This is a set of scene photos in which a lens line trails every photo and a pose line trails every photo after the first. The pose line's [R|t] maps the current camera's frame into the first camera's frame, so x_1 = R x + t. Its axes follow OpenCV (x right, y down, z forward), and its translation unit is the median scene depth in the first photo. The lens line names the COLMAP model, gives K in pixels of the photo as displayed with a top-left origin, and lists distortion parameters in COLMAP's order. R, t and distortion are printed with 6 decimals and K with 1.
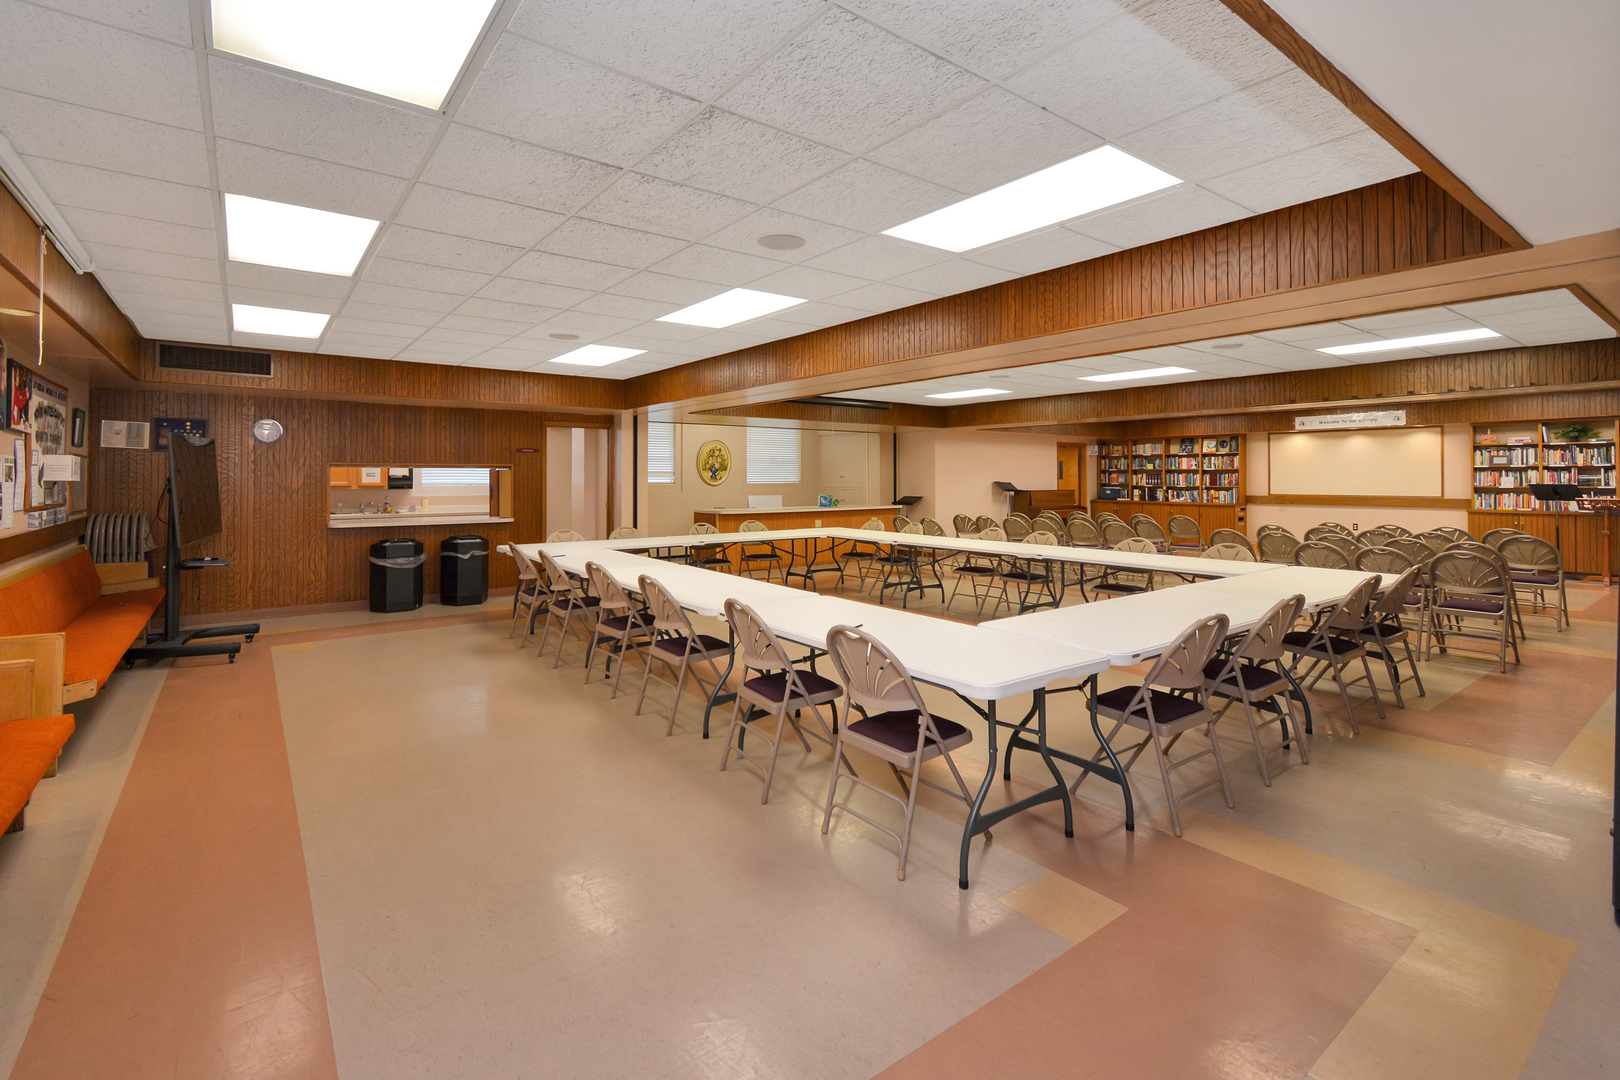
lens RADIAL K [[739.9, 0, 804.6], [0, 739.9, 476.9], [0, 0, 1]] dist [0.000702, 0.000253]
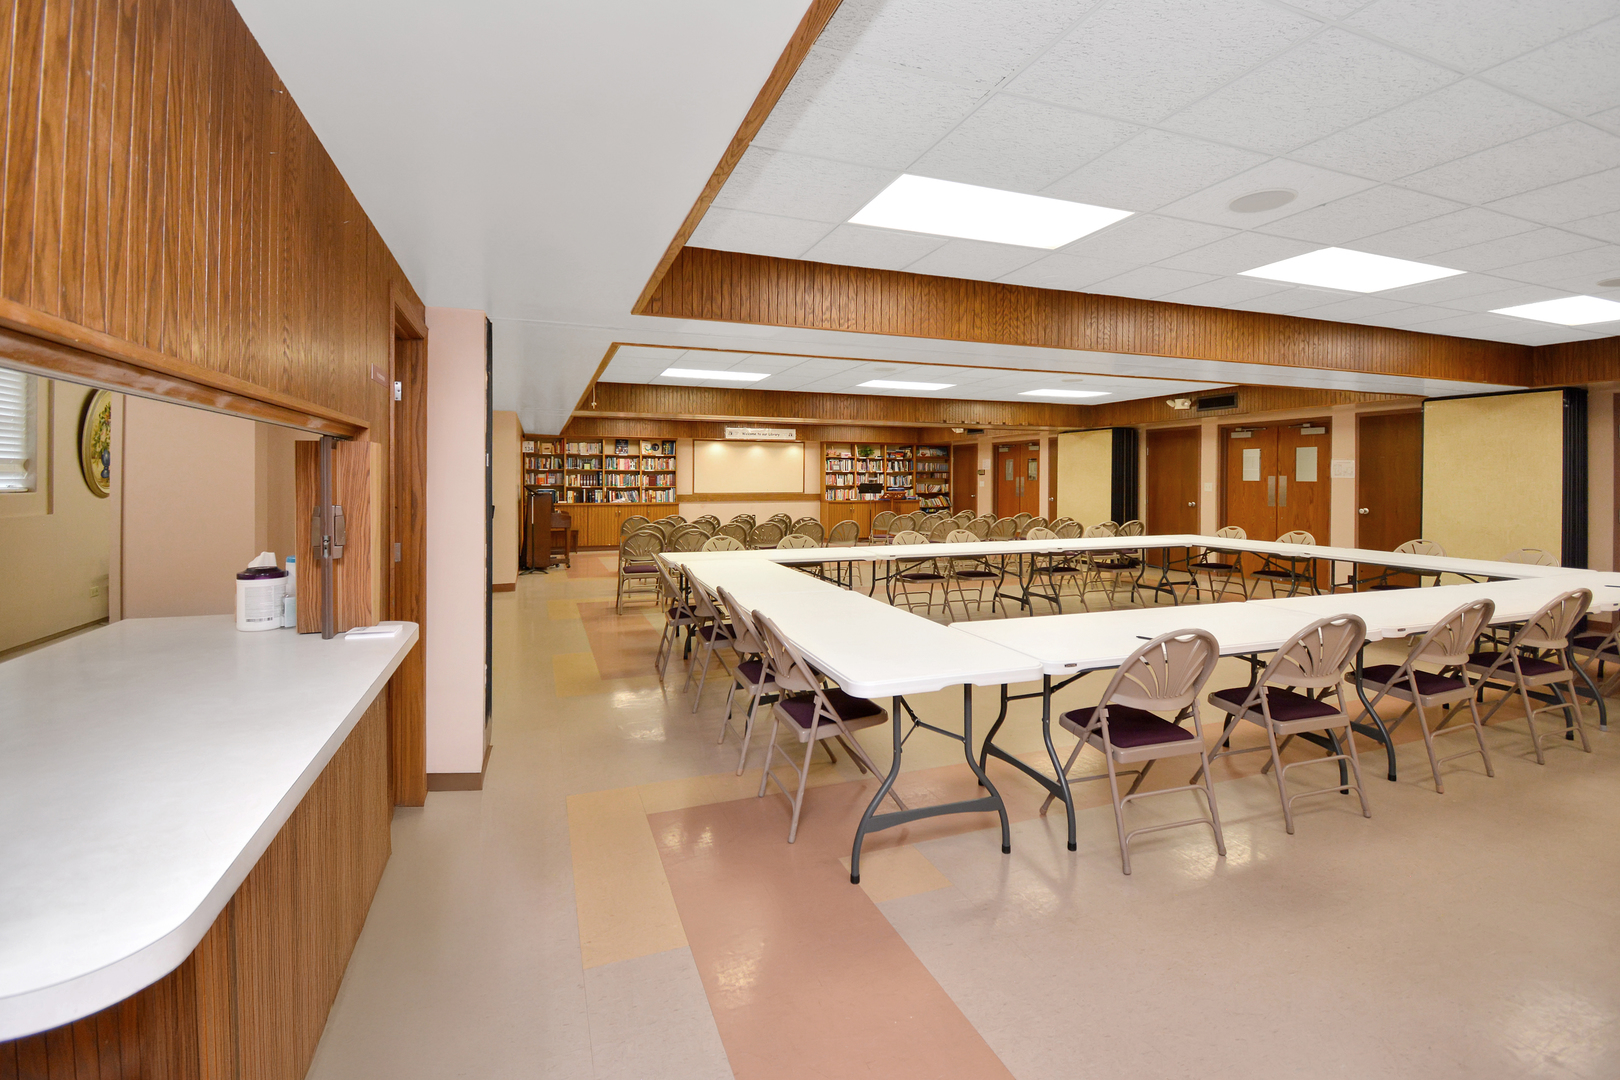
lens RADIAL K [[739.9, 0, 815.4], [0, 739.9, 475.8], [0, 0, 1]] dist [0.000702, 0.000253]
pose [[0.276745, 0.008473, 0.960906, -0.398582], [-0.001850, 0.999964, -0.008285, 0.005367], [-0.960942, 0.000516, 0.276750, 0.493679]]
